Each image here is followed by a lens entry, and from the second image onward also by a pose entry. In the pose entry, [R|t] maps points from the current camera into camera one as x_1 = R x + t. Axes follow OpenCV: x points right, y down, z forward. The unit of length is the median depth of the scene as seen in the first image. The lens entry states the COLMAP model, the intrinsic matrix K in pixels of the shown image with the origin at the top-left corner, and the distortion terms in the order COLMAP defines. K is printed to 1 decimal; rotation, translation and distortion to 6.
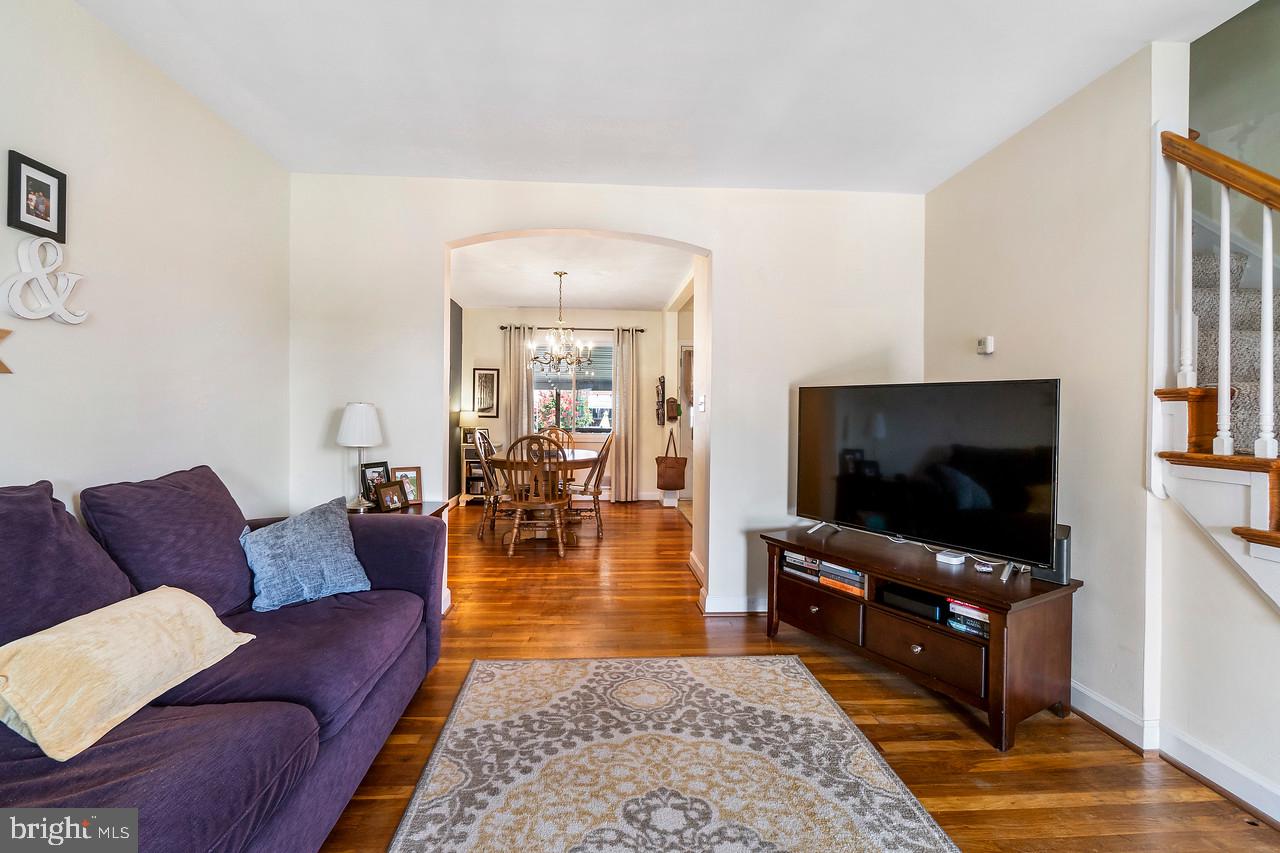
lens RADIAL K [[594.0, 0, 611.1], [0, 594.0, 411.0], [0, 0, 1]] dist [-0.002827, 0.000741]
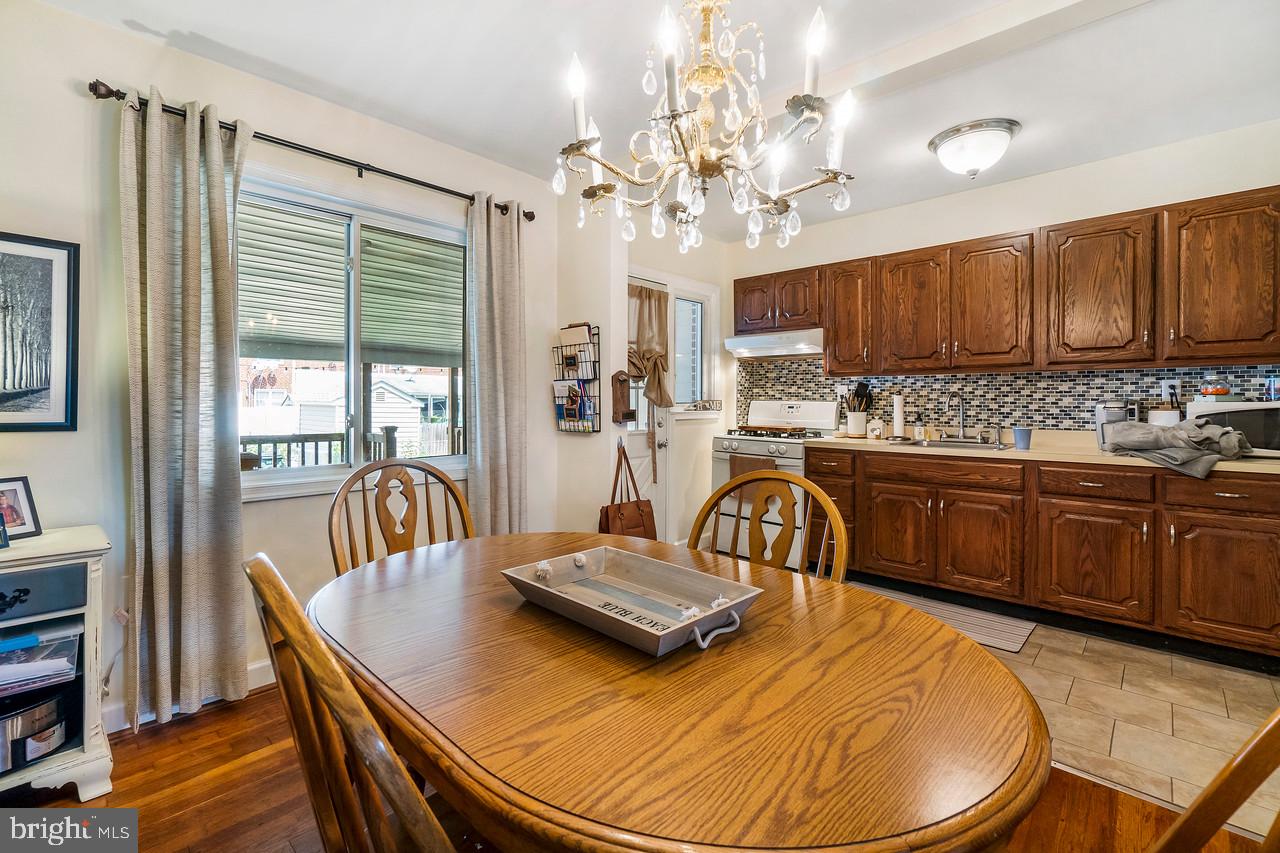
lens RADIAL K [[583.3, 0, 644.0], [0, 583.3, 403.6], [0, 0, 1]] dist [0.000999, 0.000333]
pose [[0.722247, -0.008378, 0.691585, -0.629530], [0.001252, 0.999941, 0.010806, -0.008115], [-0.691634, -0.006938, 0.722215, 2.143749]]
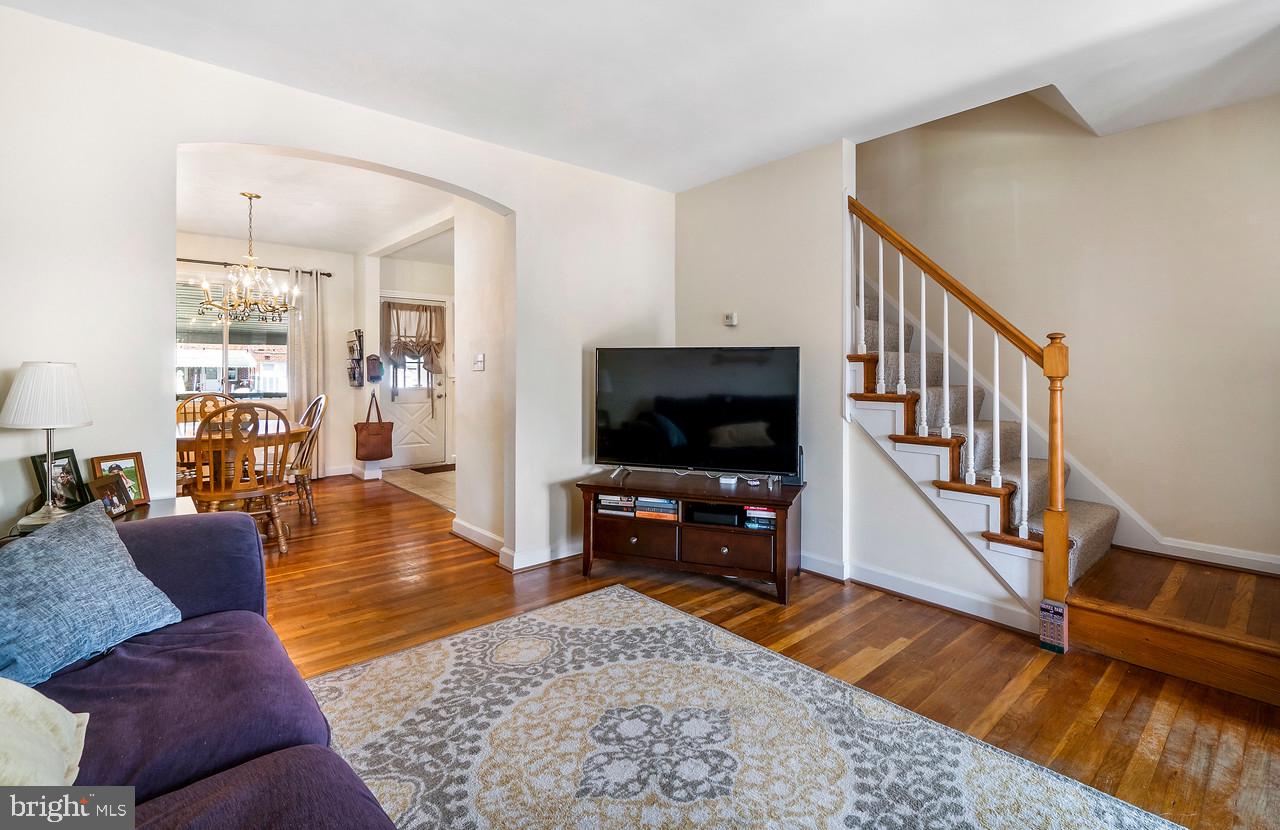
lens RADIAL K [[613.4, 0, 692.5], [0, 613.4, 368.5], [0, 0, 1]] dist [-0.003657, -0.000336]
pose [[0.749833, -0.005925, 0.661601, -0.464857], [0.005833, 0.999980, 0.002344, -0.005305], [-0.661601, 0.002102, 0.749853, 0.029353]]
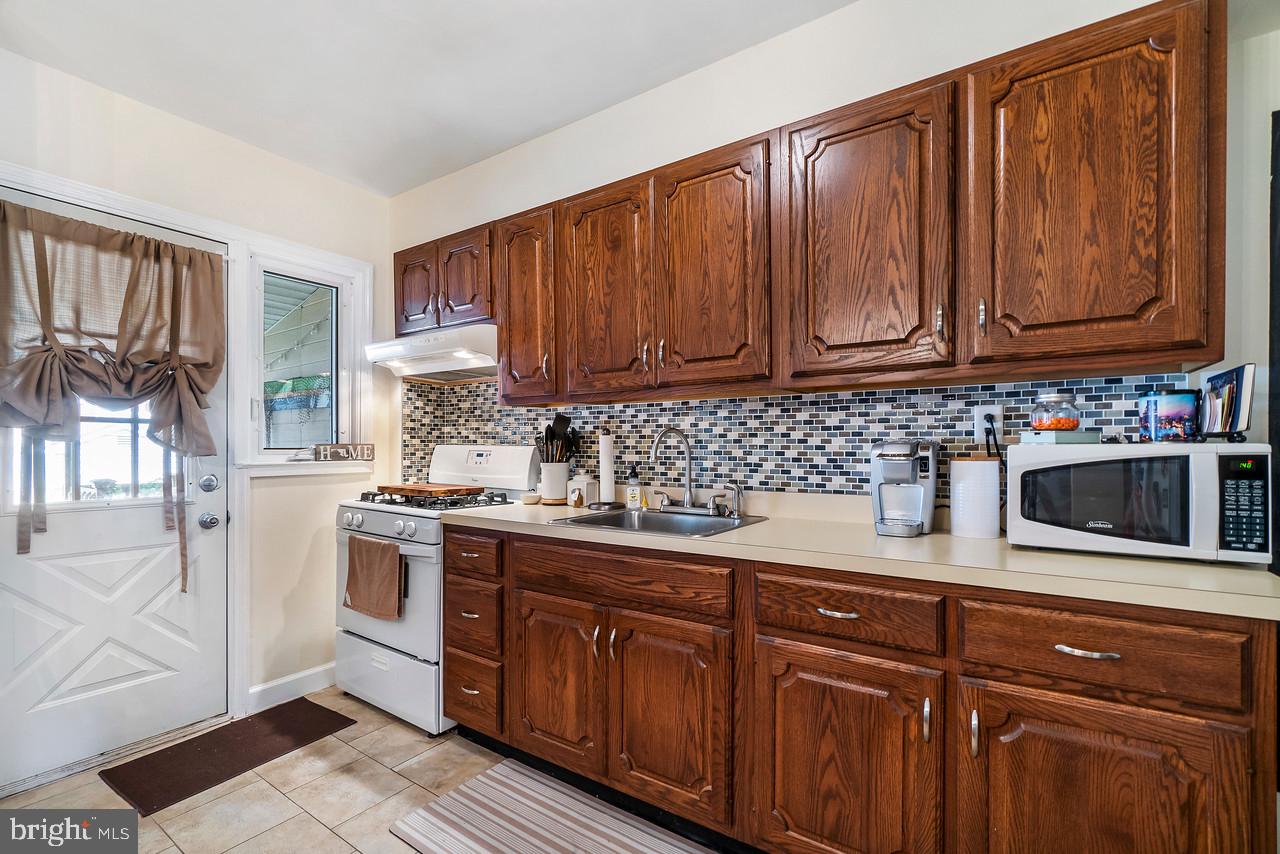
lens RADIAL K [[601.0, 0, 643.3], [0, 601.0, 449.4], [0, 0, 1]] dist [-0.003723, 0.000010]
pose [[0.594564, -0.009943, 0.803987, 0.309323], [0.001885, 0.999938, 0.010972, 0.001096], [-0.804046, -0.005008, 0.594546, 2.172519]]
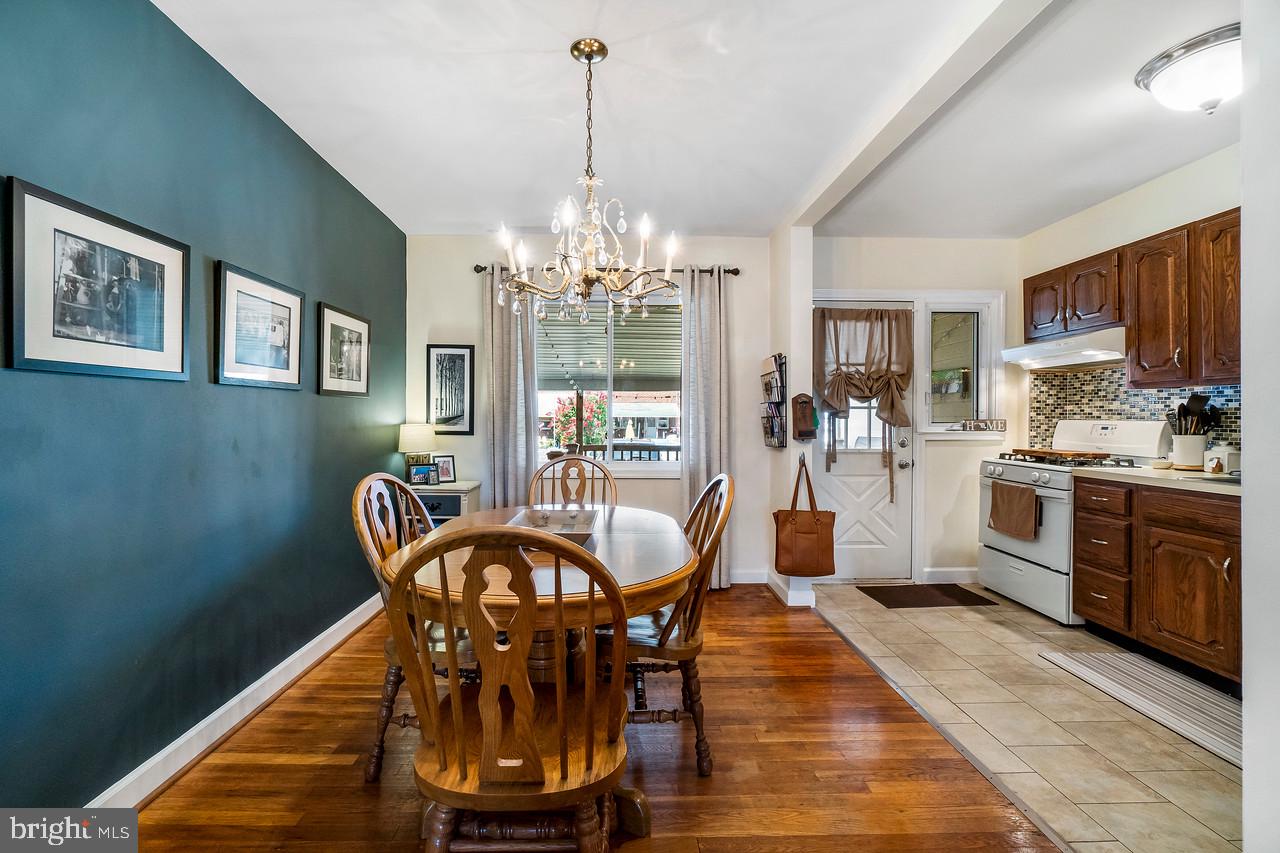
lens RADIAL K [[559.0, 0, 607.0], [0, 559.0, 424.8], [0, 0, 1]] dist [0.001022, 0.000928]
pose [[0.999278, -0.006097, -0.037493, -0.159818], [0.006449, 0.999936, 0.009266, -0.005224], [0.037434, -0.009501, 0.999254, 1.649935]]
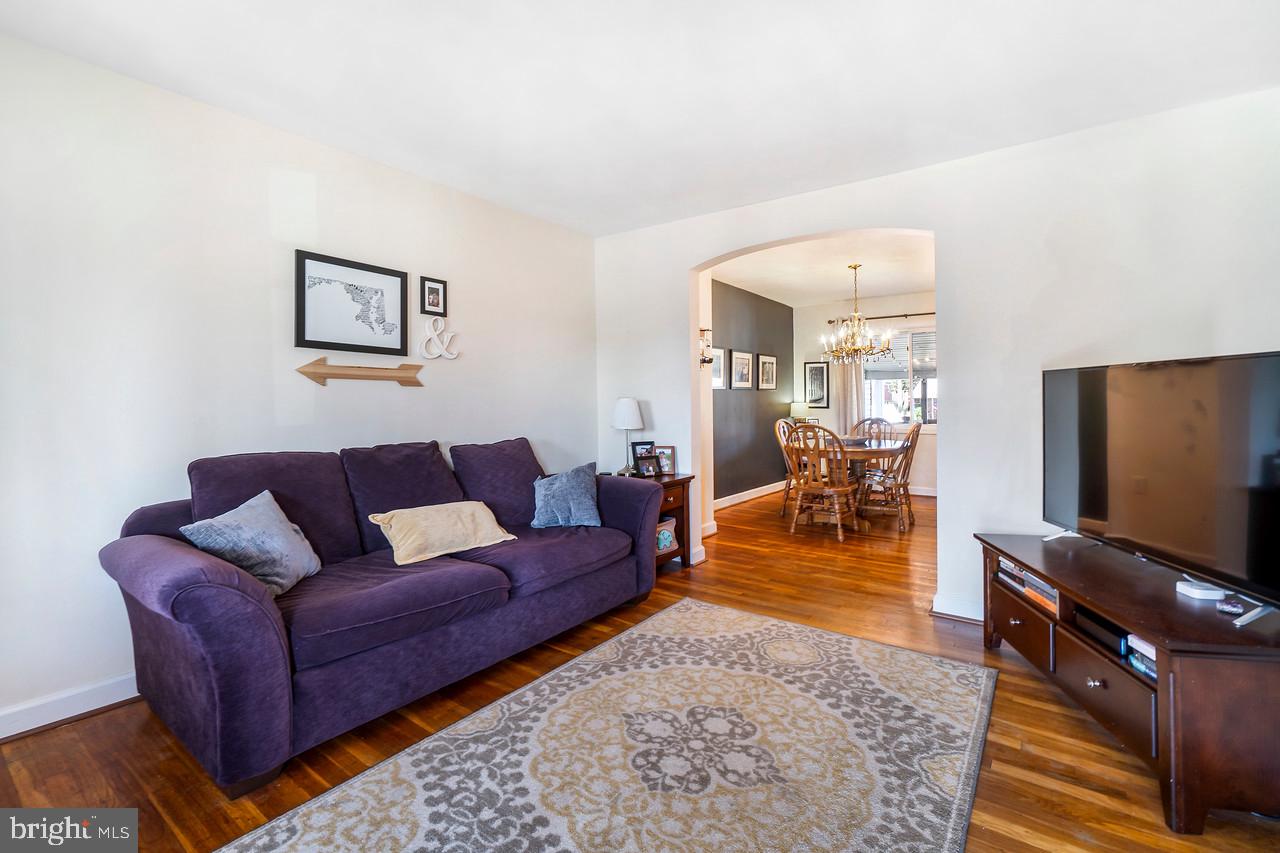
lens RADIAL K [[569.2, 0, 606.3], [0, 569.2, 405.3], [0, 0, 1]] dist [0.001907, 0.000364]
pose [[0.759582, -0.007489, -0.650368, 0.554385], [0.010328, 0.999947, 0.000549, 0.004756], [0.650329, -0.007134, 0.759619, -0.051050]]
